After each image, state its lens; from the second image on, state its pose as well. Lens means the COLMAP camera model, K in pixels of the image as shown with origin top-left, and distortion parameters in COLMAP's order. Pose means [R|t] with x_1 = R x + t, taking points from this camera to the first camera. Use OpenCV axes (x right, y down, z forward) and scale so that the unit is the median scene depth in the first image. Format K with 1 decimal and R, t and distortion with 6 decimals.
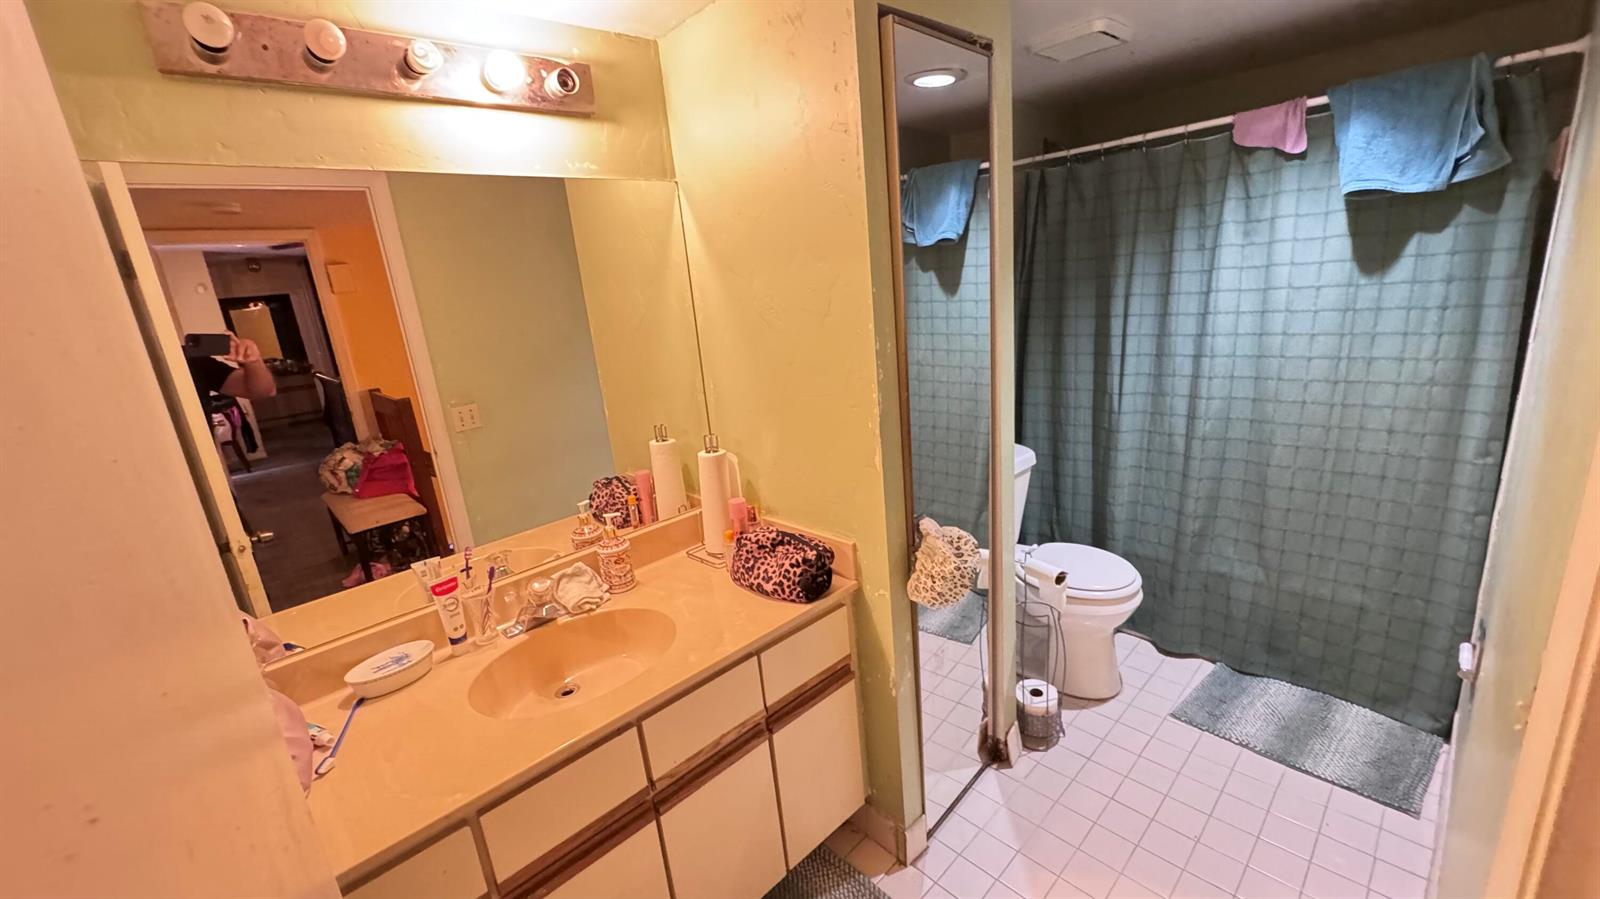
lens RADIAL K [[639.9, 0, 800.0], [0, 639.9, 449.5], [0, 0, 1]] dist [-0.005988, 0.000833]
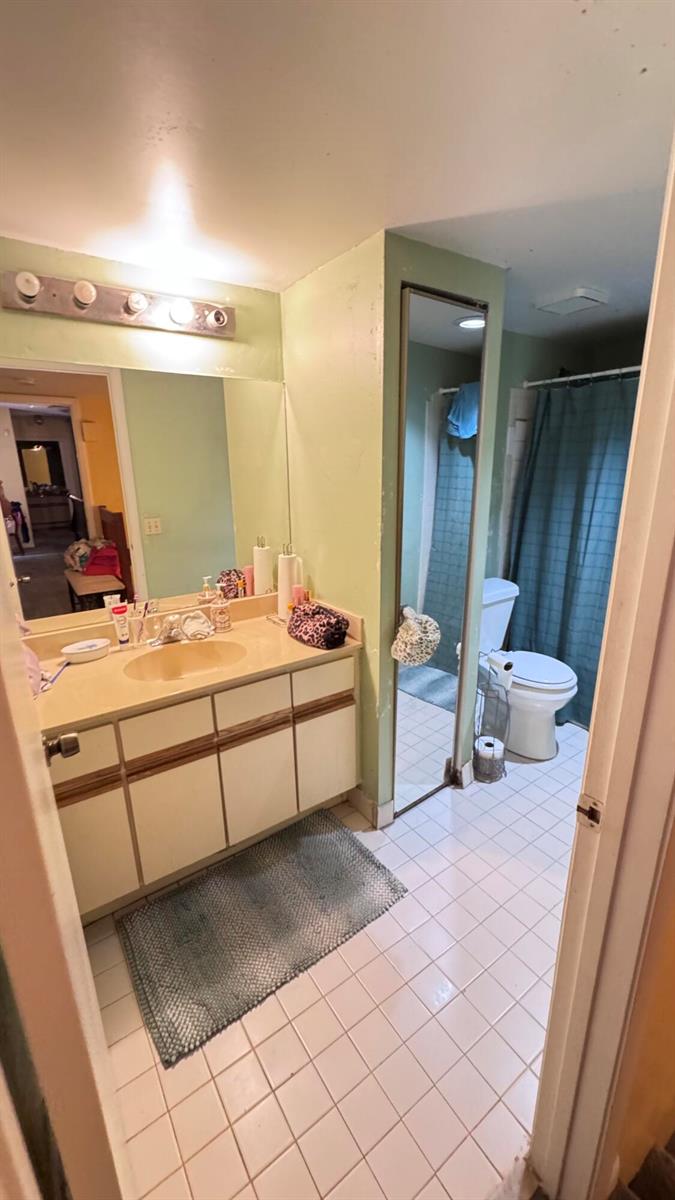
lens RADIAL K [[479.9, 0, 337.2], [0, 479.9, 599.0], [0, 0, 1]] dist [-0.005988, 0.000833]
pose [[0.984672, 0.118313, -0.128150, 0.130444], [-0.115167, 0.992840, 0.031713, 0.052281], [0.130984, -0.016469, 0.991248, -0.146815]]
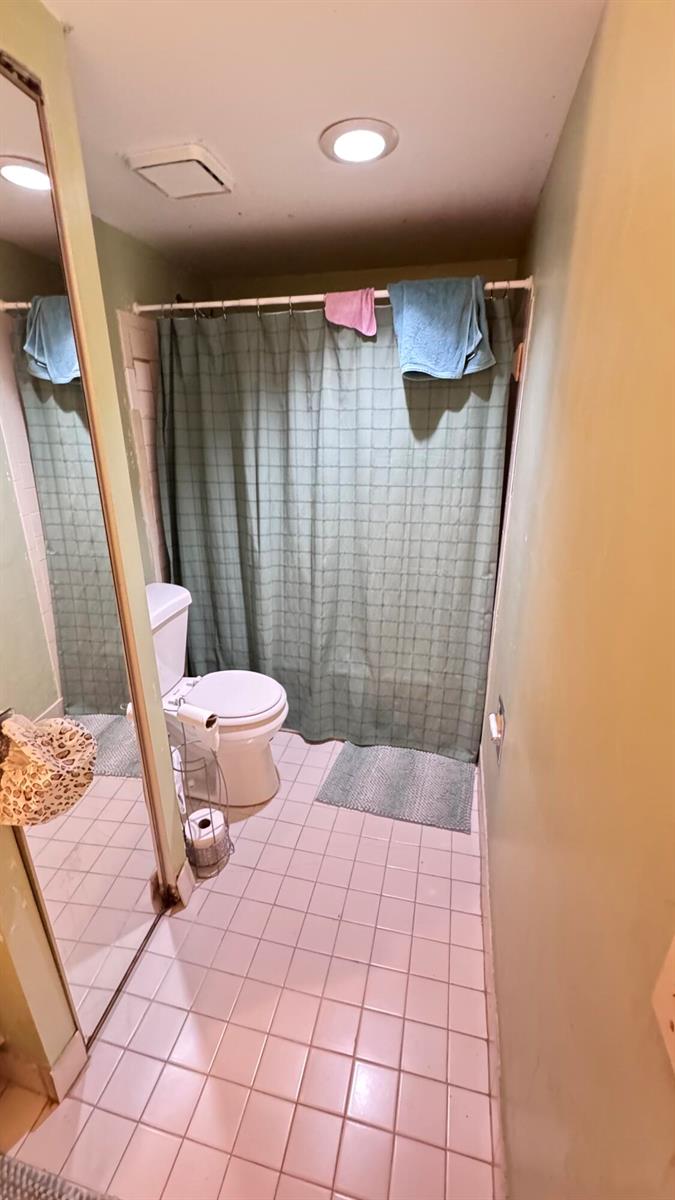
lens RADIAL K [[479.9, 0, 337.2], [0, 479.9, 599.0], [0, 0, 1]] dist [-0.005988, 0.000833]
pose [[0.836071, -0.101161, 0.539213, 0.170345], [0.069576, 0.994468, 0.078690, -0.036800], [-0.544191, -0.028274, 0.838485, 0.235657]]
